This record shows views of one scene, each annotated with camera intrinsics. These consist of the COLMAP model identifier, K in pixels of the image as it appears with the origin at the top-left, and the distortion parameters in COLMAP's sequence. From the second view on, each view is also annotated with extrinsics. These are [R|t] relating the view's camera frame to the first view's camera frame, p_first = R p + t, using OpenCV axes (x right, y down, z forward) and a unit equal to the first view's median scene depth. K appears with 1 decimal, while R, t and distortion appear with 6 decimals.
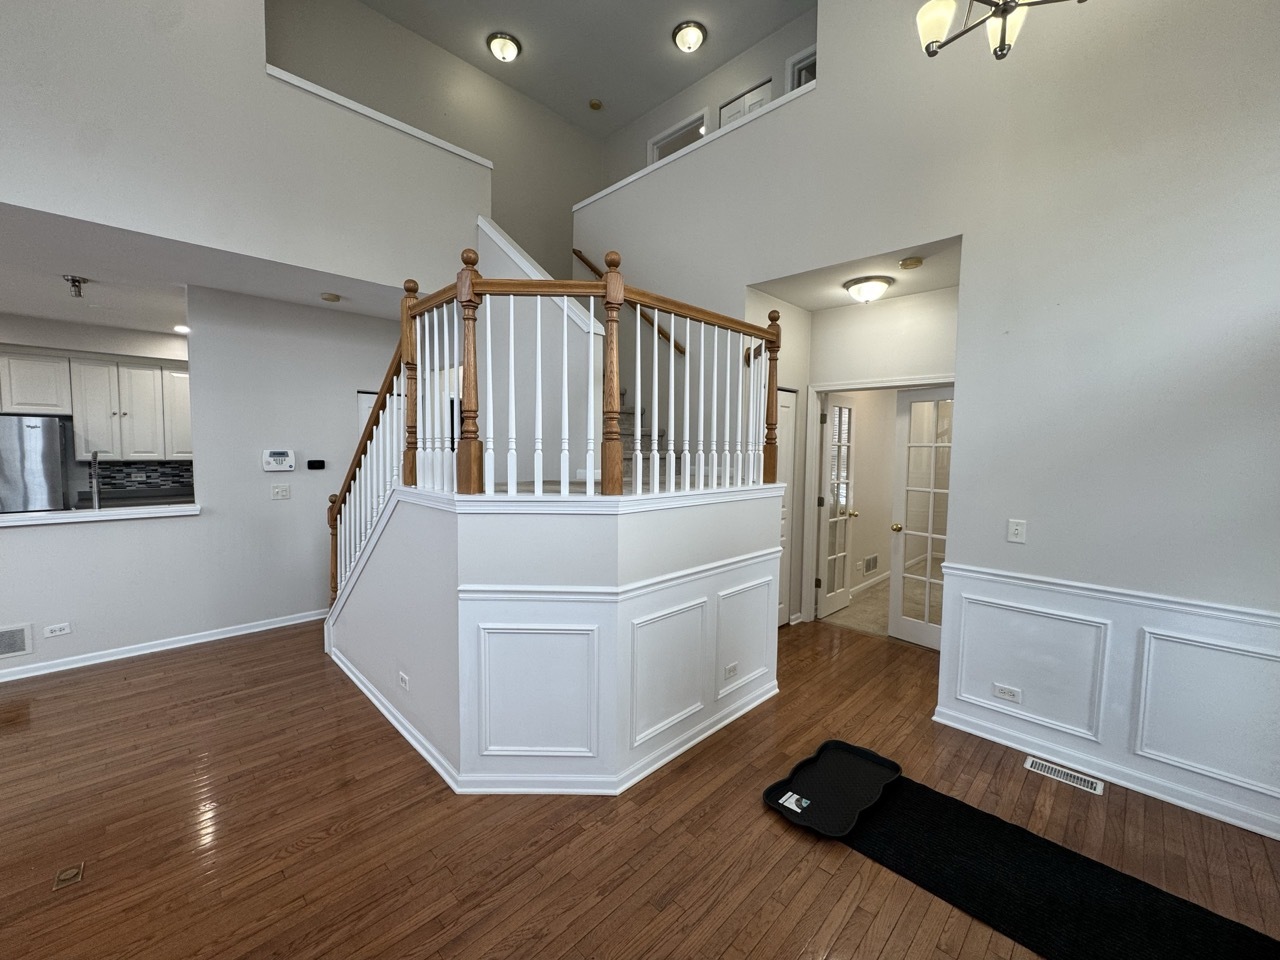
lens RADIAL K [[513.0, 0, 640.6], [0, 513.0, 478.8], [0, 0, 1]] dist [-0.001071, 0.000915]
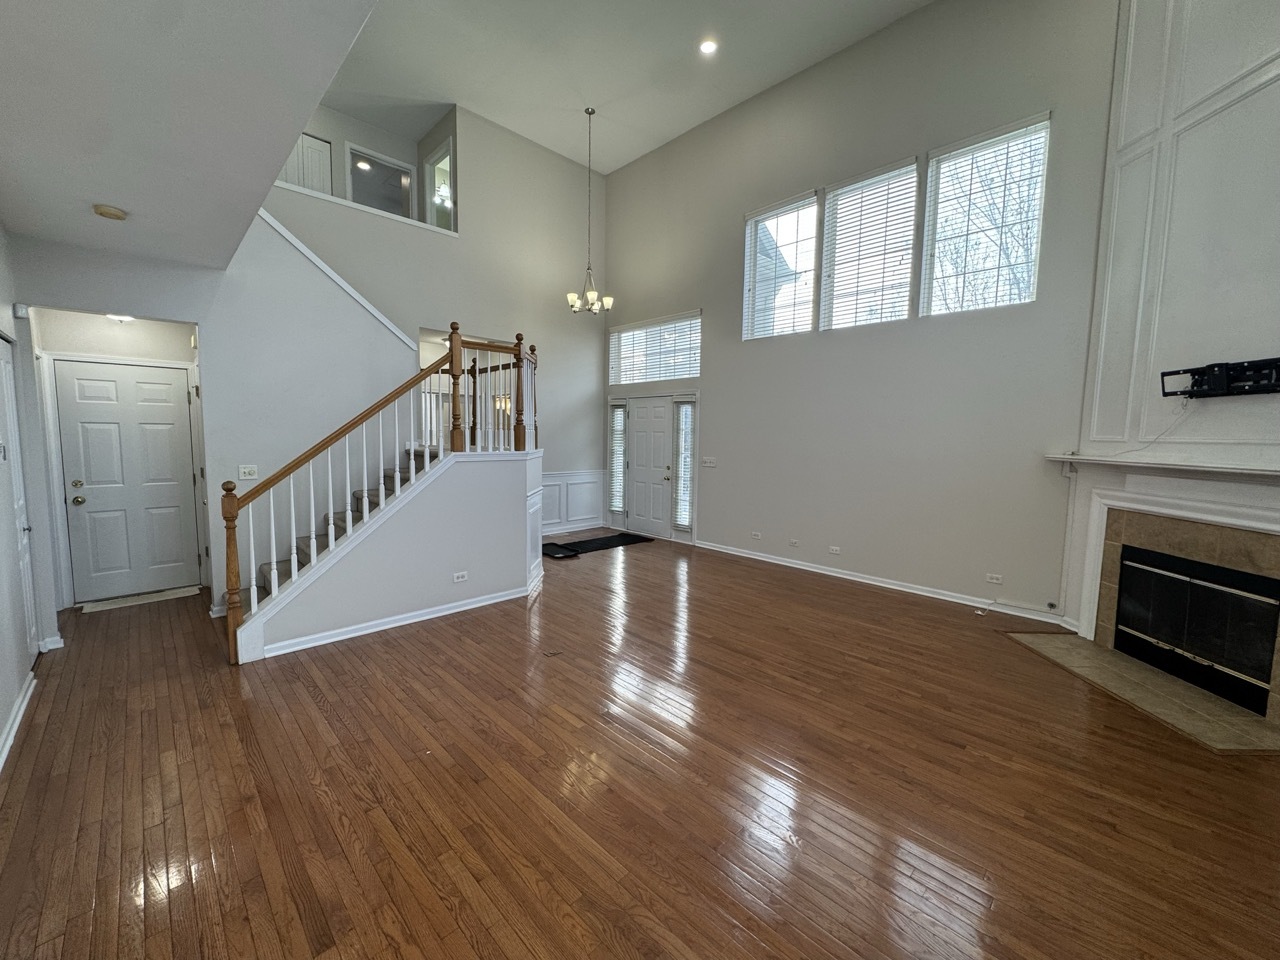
lens RADIAL K [[513.0, 0, 636.9], [0, 513.0, 476.8], [0, 0, 1]] dist [-0.001071, 0.000915]
pose [[0.013130, -0.096666, 0.995230, -1.664168], [0.048600, 0.994201, 0.095924, -0.030127], [-0.998732, 0.047109, 0.017752, 0.351159]]
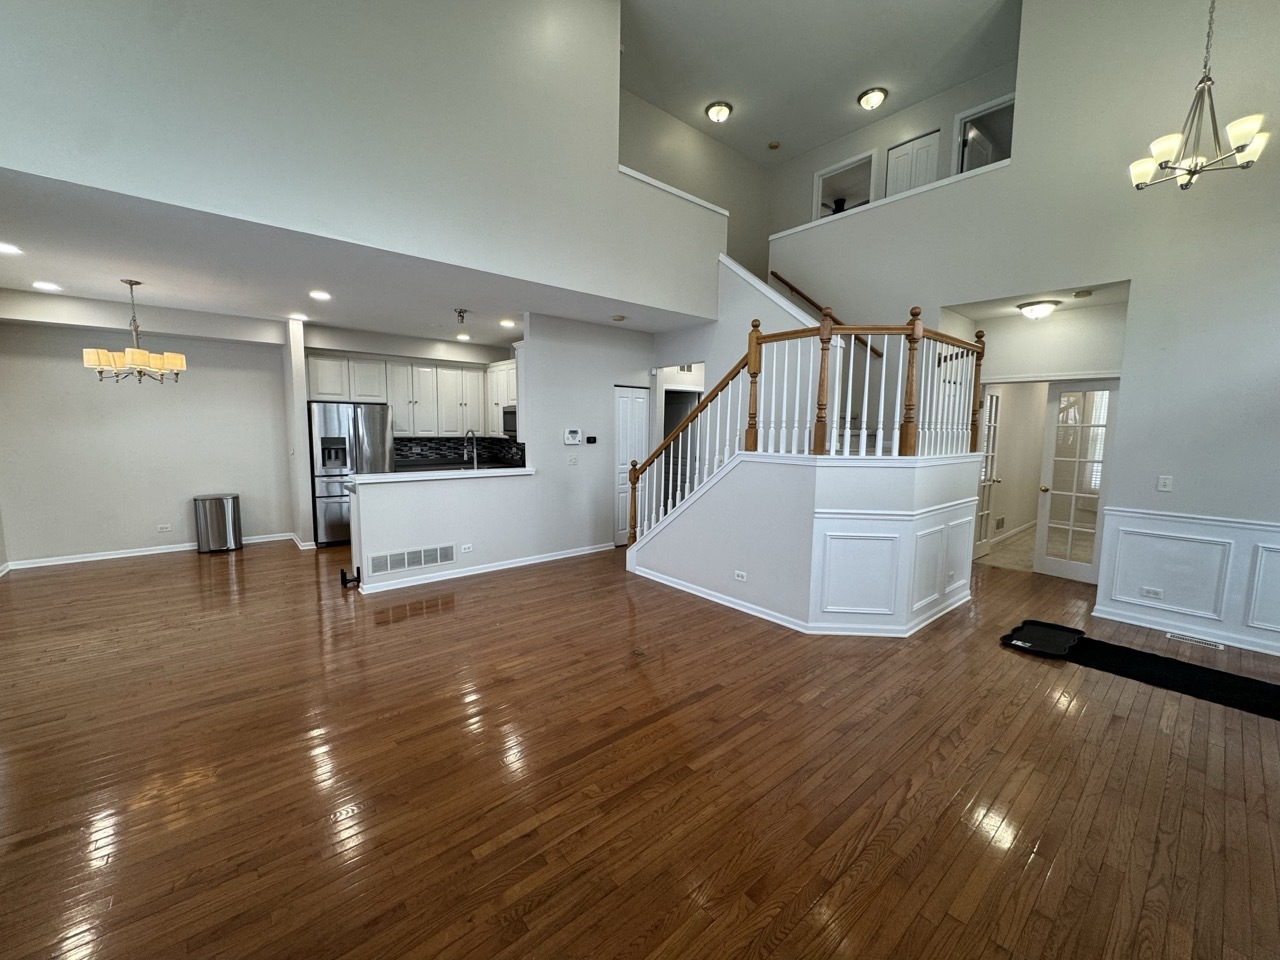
lens RADIAL K [[513.0, 0, 643.6], [0, 513.0, 477.7], [0, 0, 1]] dist [-0.001071, 0.000915]
pose [[0.996995, 0.007917, -0.077065, -0.533074], [-0.005120, 0.999324, 0.036416, 0.031288], [0.077301, -0.035912, 0.996361, -0.483115]]
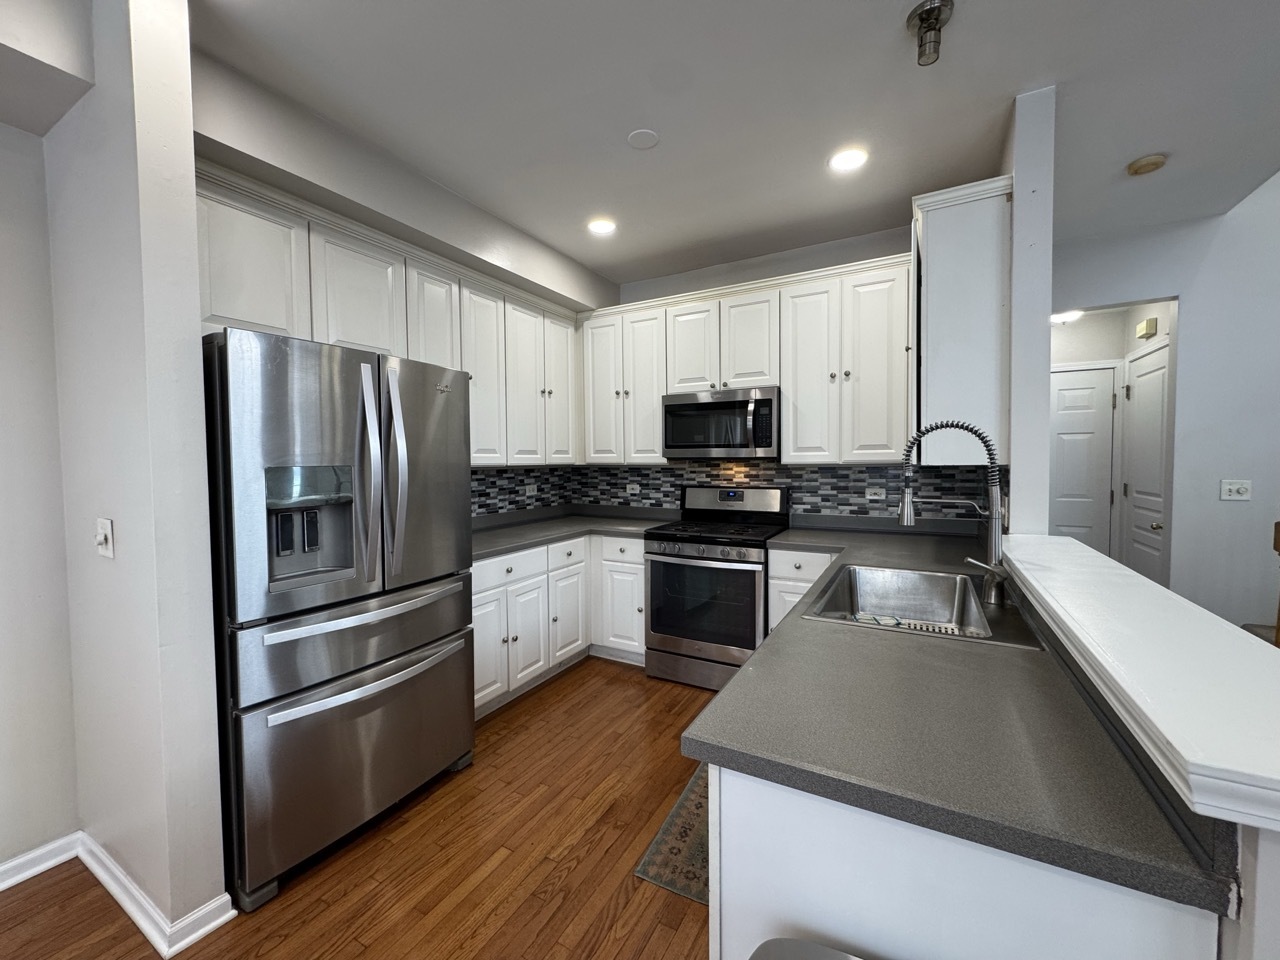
lens RADIAL K [[510.8, 0, 641.1], [0, 510.8, 479.4], [0, 0, 1]] dist [-0.000253, -0.000009]
pose [[0.962337, -0.033071, 0.269840, -1.654273], [0.039331, 0.999067, -0.017825, -0.009490], [-0.268999, 0.027767, 0.962740, 0.755258]]
